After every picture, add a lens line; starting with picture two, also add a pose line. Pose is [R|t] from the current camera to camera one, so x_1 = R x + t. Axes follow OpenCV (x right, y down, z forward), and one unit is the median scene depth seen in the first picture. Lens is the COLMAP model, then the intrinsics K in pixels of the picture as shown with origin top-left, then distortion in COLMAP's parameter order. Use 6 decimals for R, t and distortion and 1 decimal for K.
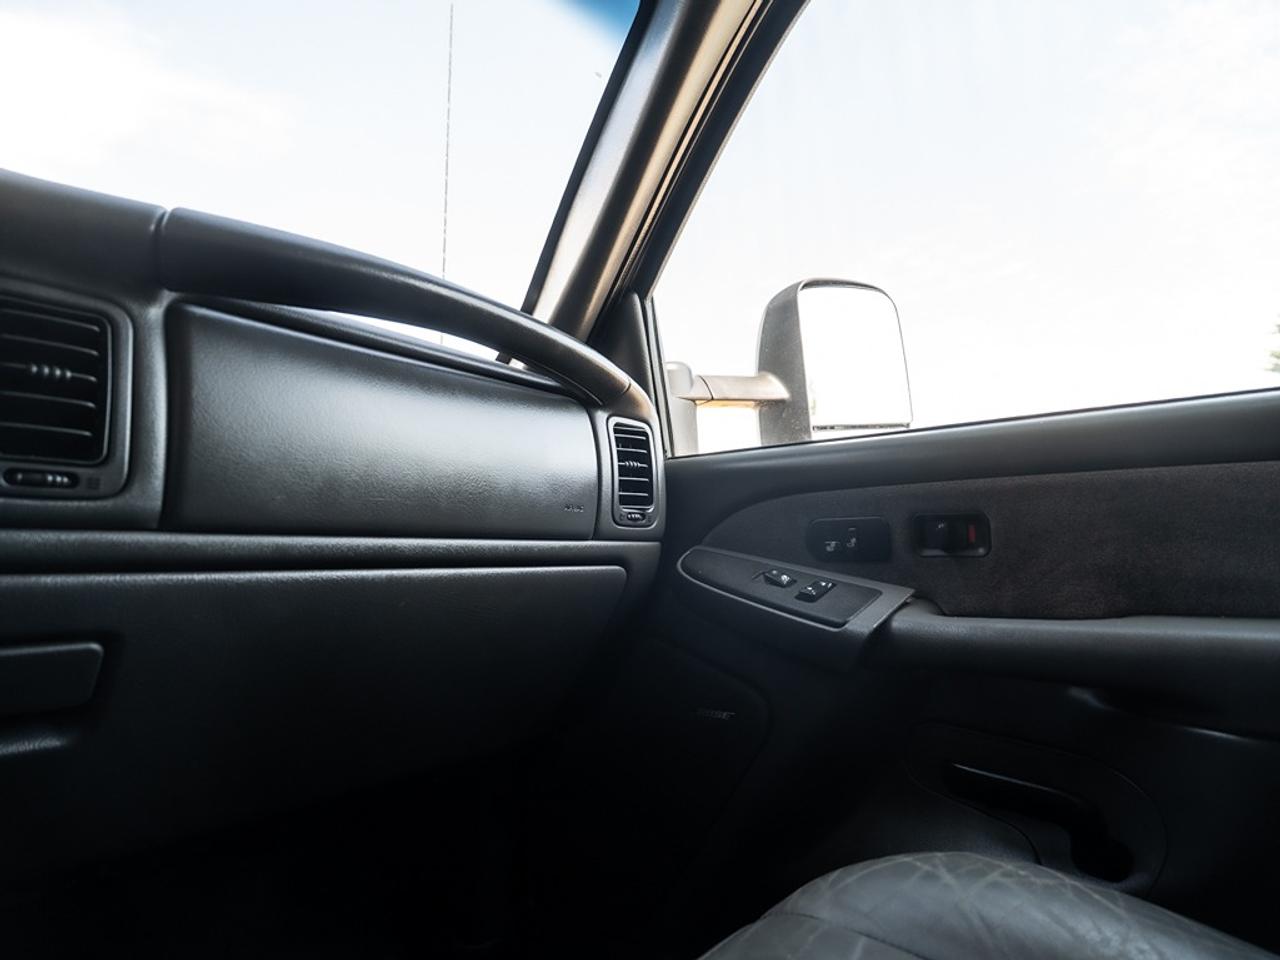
lens RADIAL K [[785.8, 0, 642.0], [0, 785.8, 479.0], [0, 0, 1]] dist [-0.013968, -0.000232]
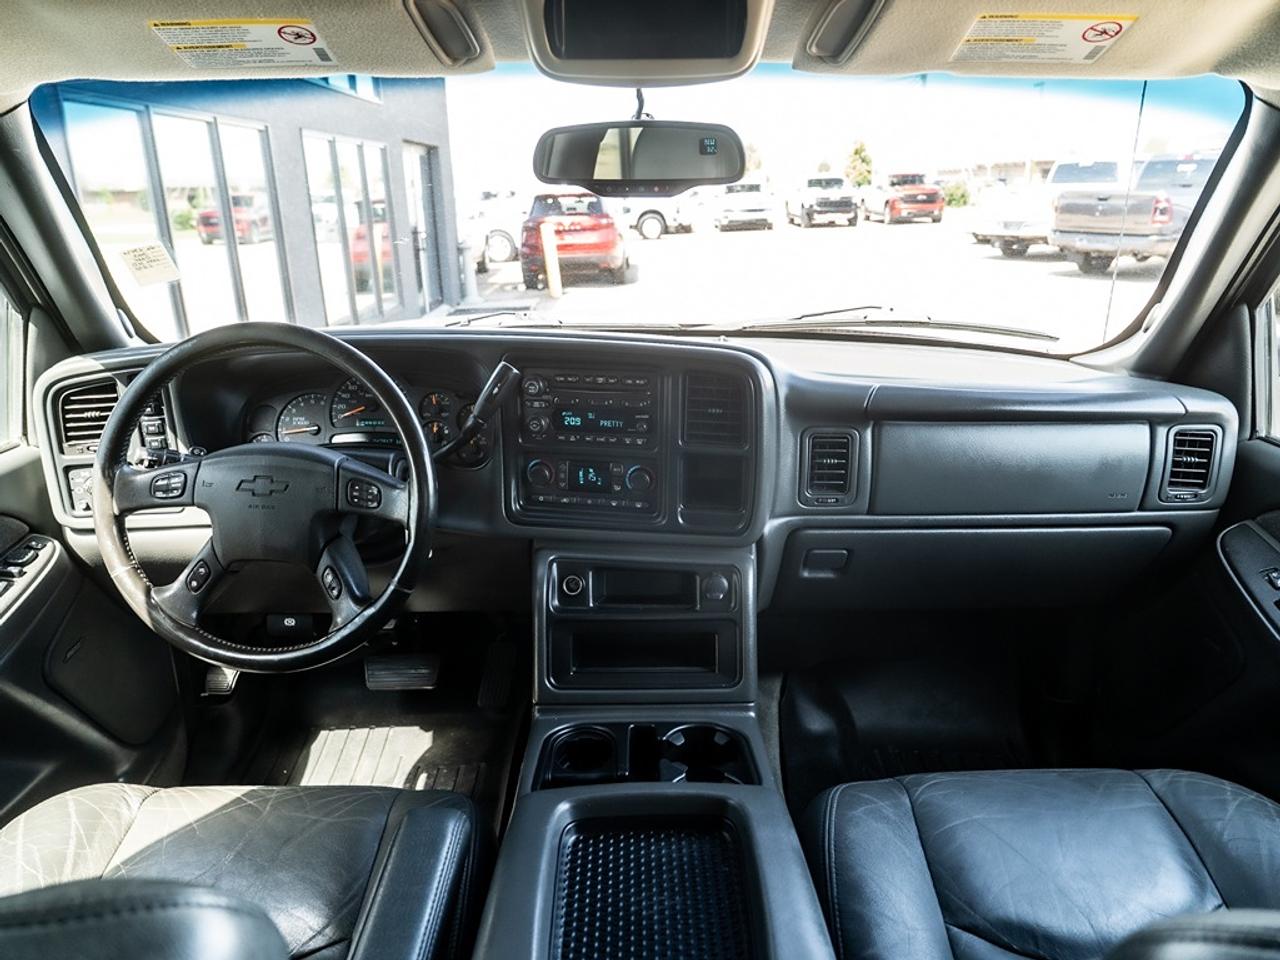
lens RADIAL K [[785.8, 0, 634.5], [0, 785.8, 468.5], [0, 0, 1]] dist [-0.013968, -0.000232]
pose [[0.599429, 0.245820, -0.761747, 0.531323], [0.086251, 0.926295, 0.366794, -0.698735], [0.795768, -0.285568, 0.534046, -0.578274]]
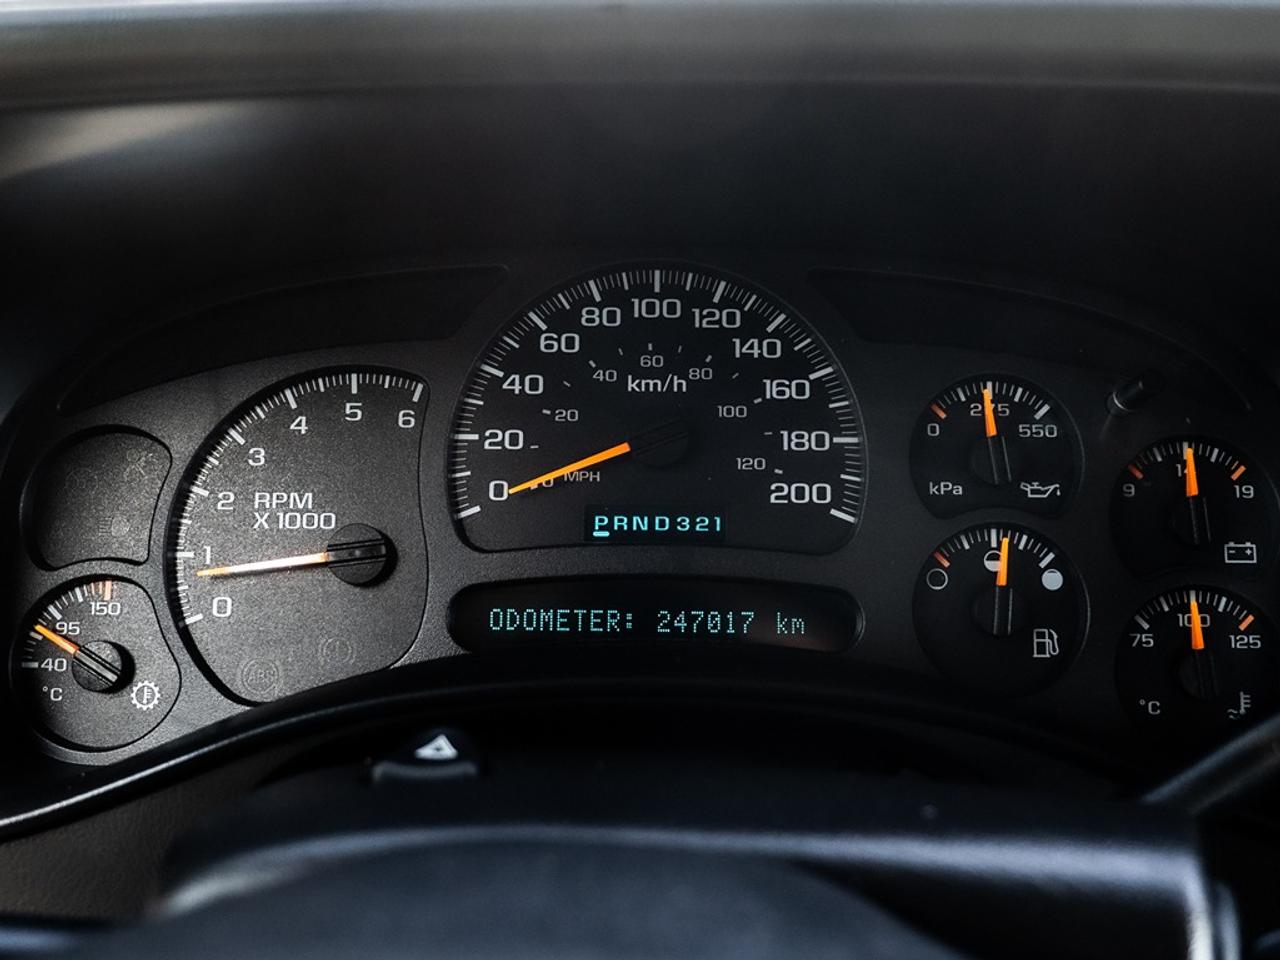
lens RADIAL K [[785.8, 0, 643.1], [0, 785.8, 478.5], [0, 0, 1]] dist [-0.013968, -0.000232]
pose [[0.594780, 0.272056, -0.756454, -0.994927], [0.073342, 0.918705, 0.388075, -0.337820], [0.800536, -0.286299, 0.526474, -0.246109]]
